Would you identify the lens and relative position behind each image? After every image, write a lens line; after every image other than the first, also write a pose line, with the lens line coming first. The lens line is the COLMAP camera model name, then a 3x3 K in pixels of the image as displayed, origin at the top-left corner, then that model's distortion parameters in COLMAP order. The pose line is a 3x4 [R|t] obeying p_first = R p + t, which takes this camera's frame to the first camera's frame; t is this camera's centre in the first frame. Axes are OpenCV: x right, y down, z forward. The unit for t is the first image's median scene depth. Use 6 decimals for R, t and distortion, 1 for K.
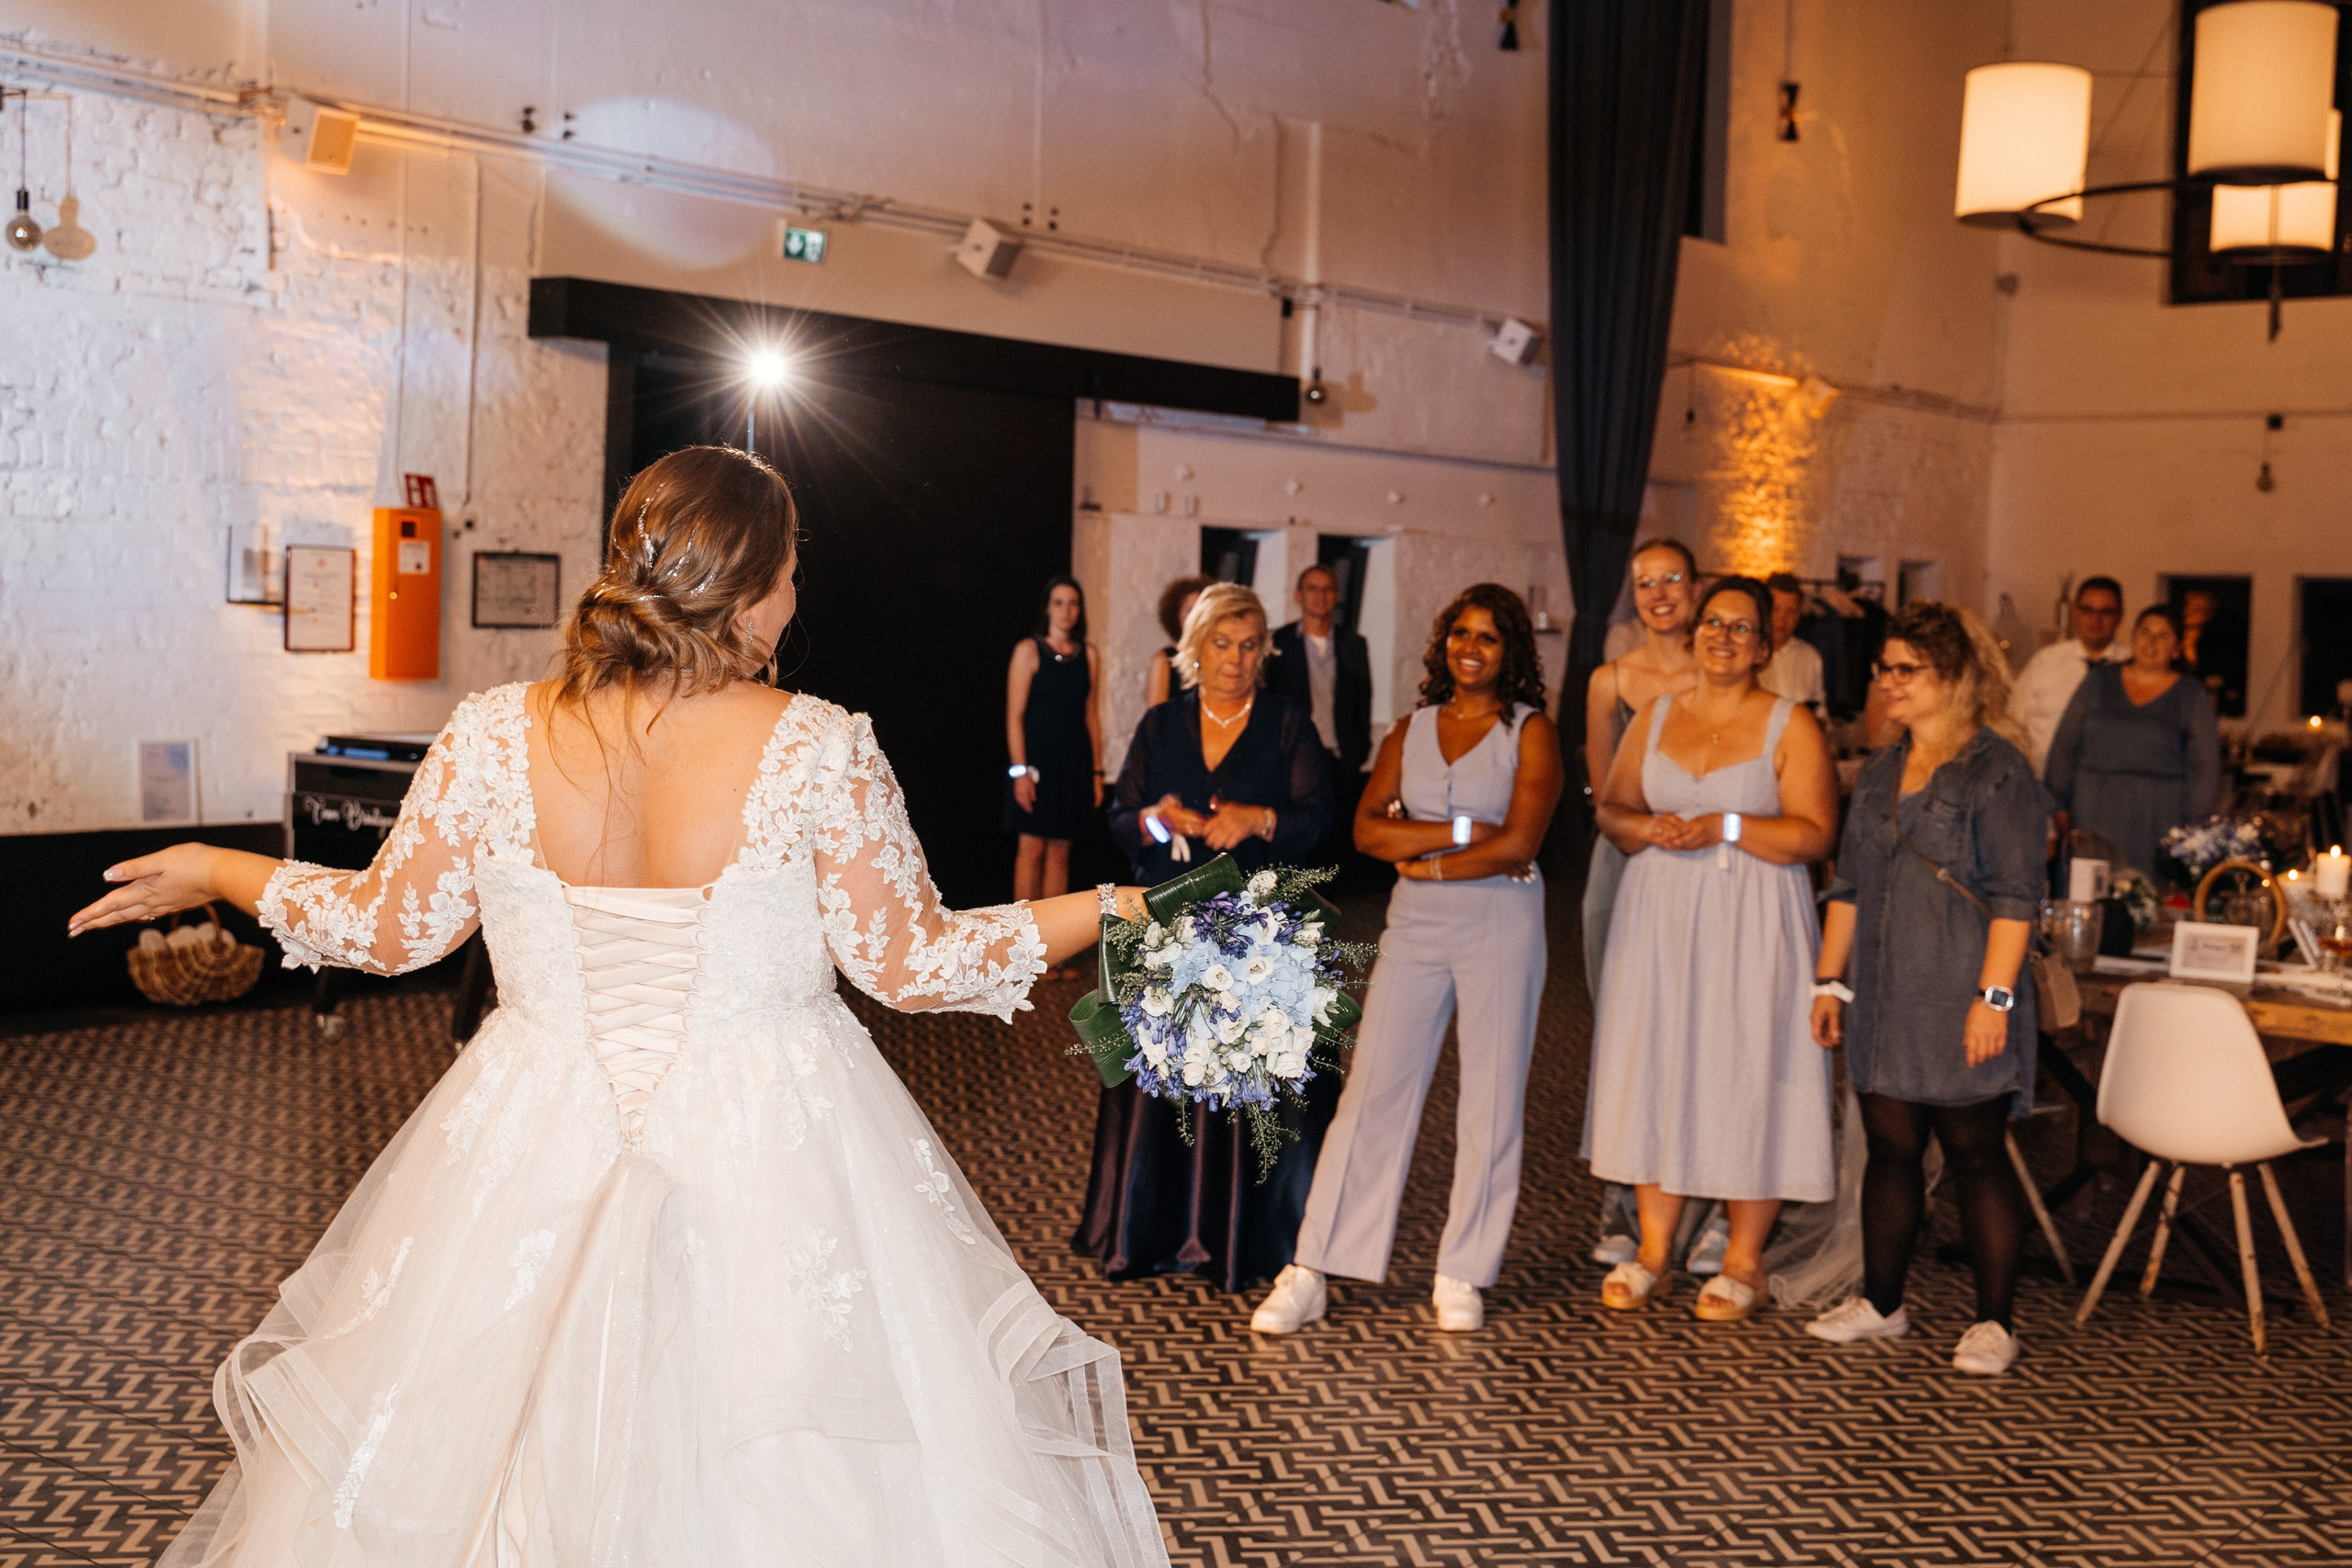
lens RADIAL K [[2654.1, 0, 1180.1], [0, 2654.1, 854.4], [0, 0, 1]] dist [0.006977, 0.000000]
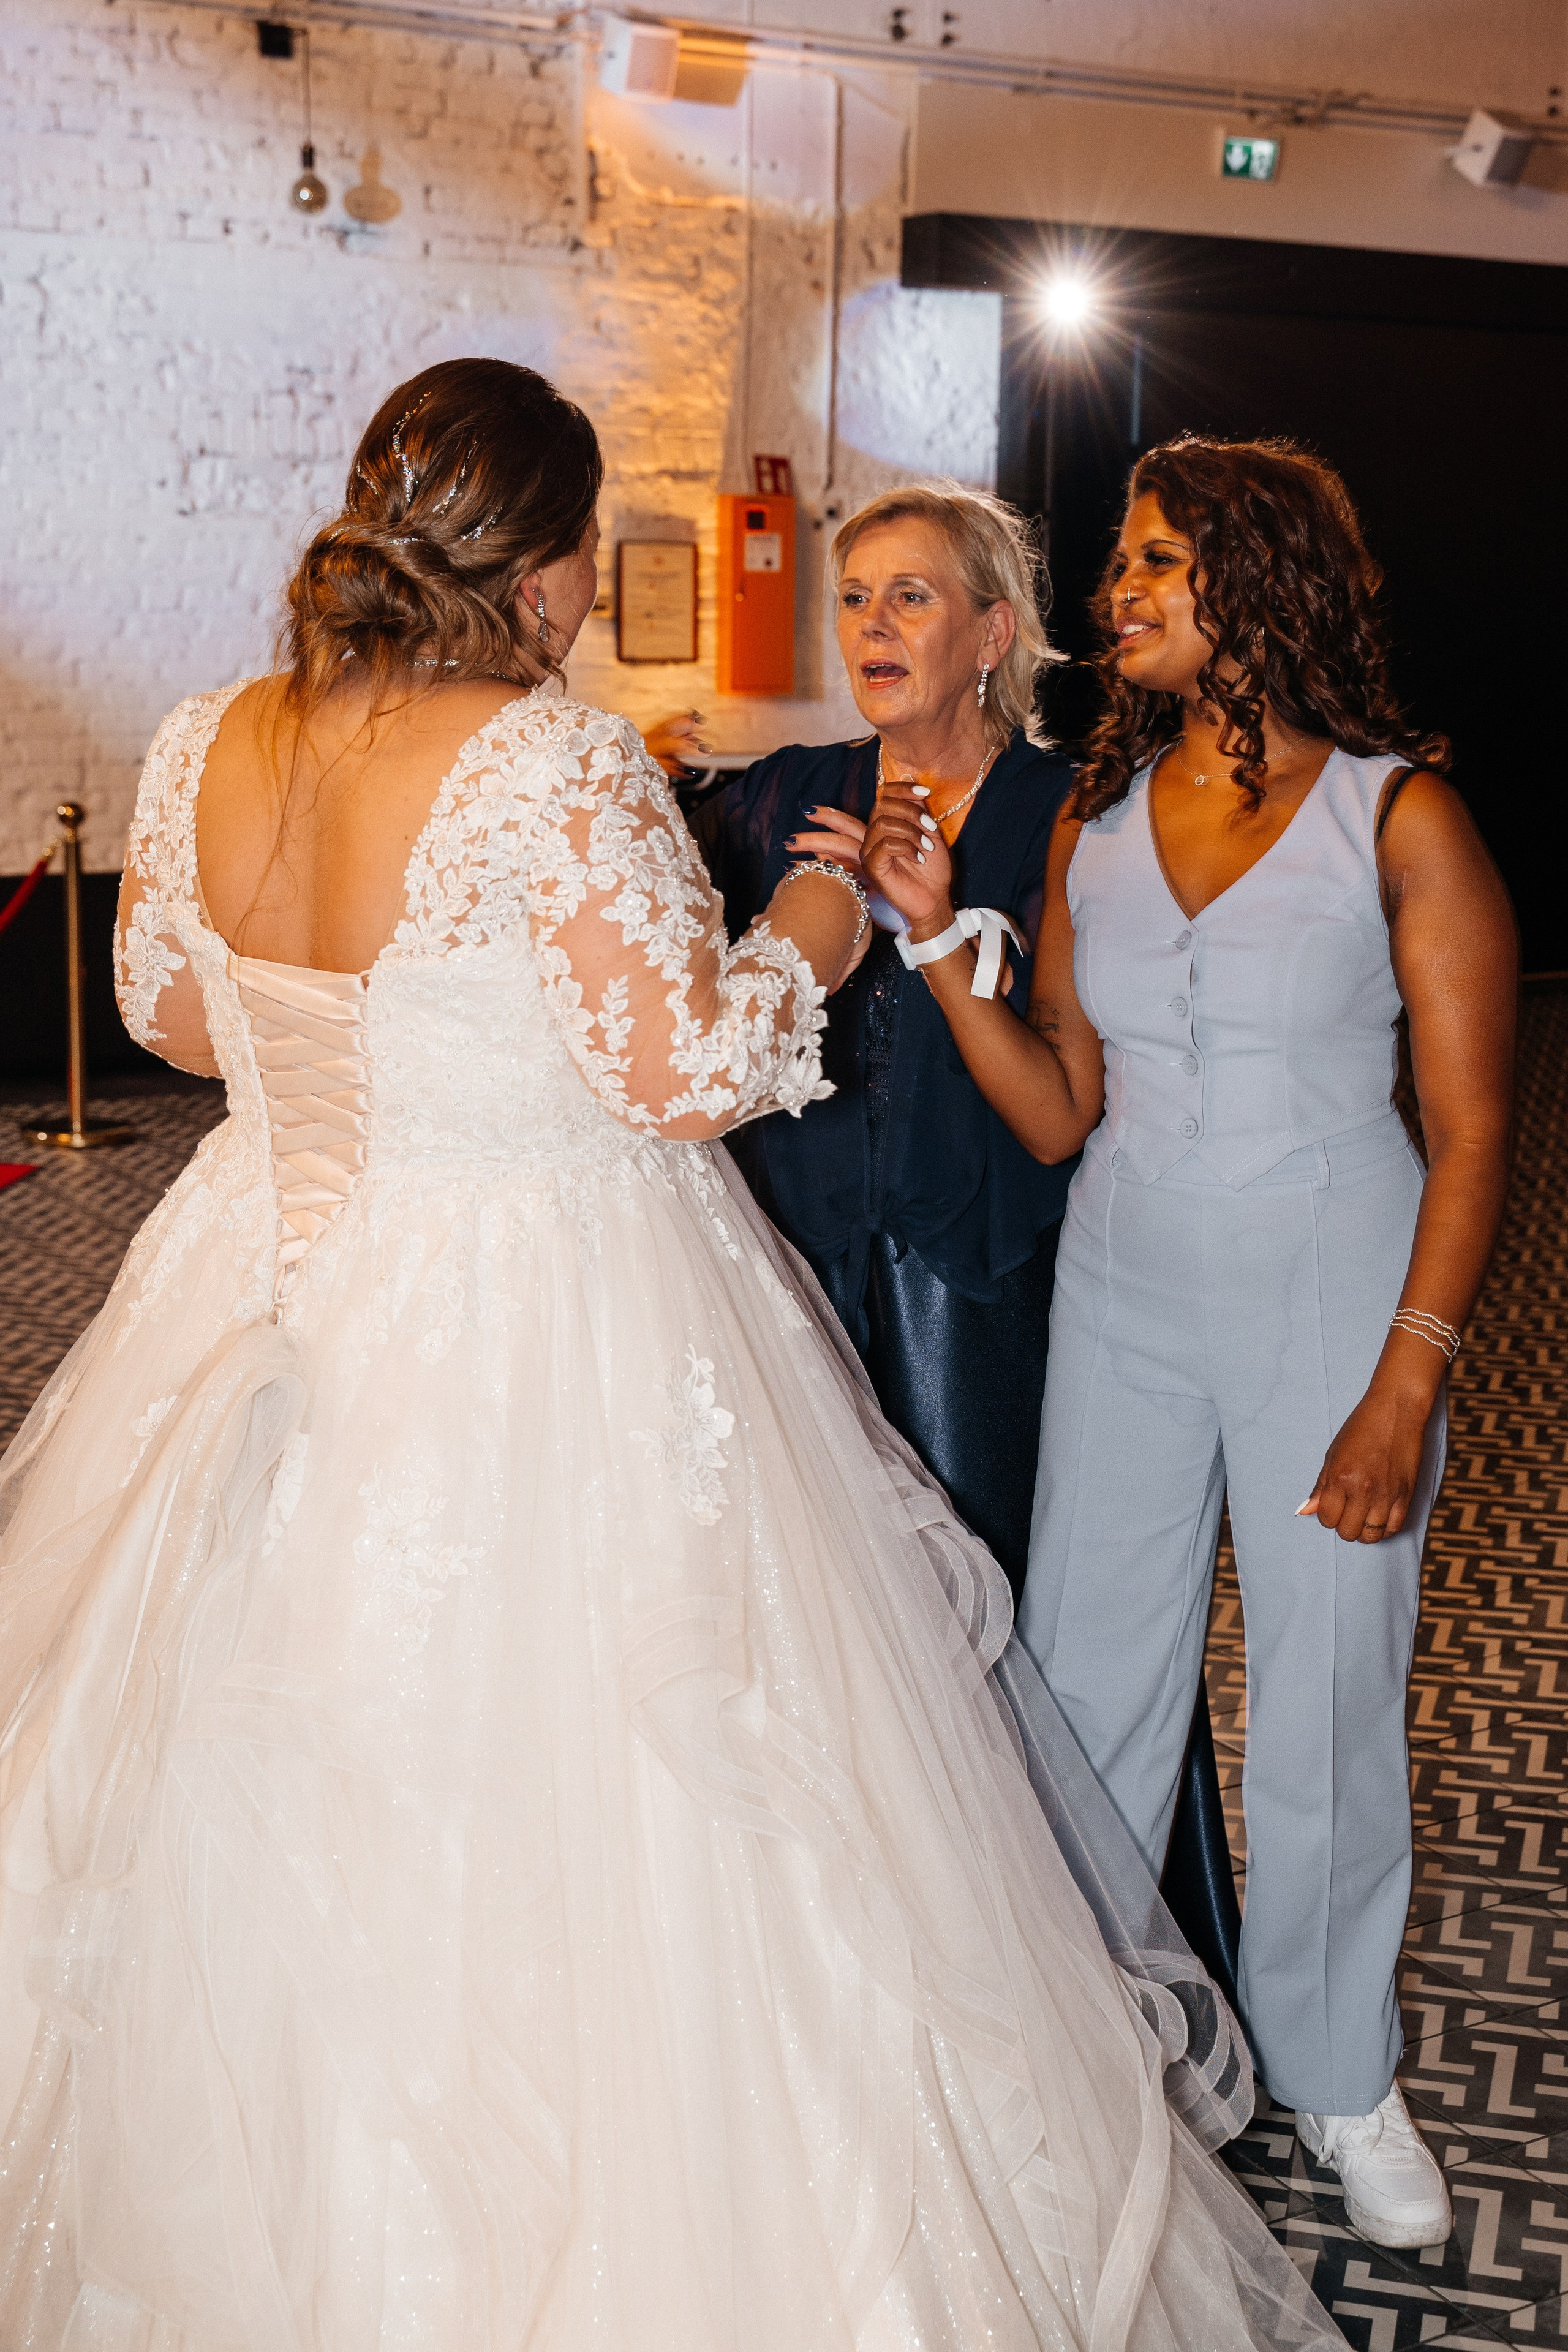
lens RADIAL K [[2975.0, 0, 783.8], [0, 2975.0, 1164.1], [0, 0, 1]] dist [0.010991, 0.000000]
pose [[0.936250, 0.050319, -0.347712, 0.075951], [-0.018709, 0.995427, 0.093679, -0.003649], [0.350836, -0.081201, 0.932910, 0.079248]]
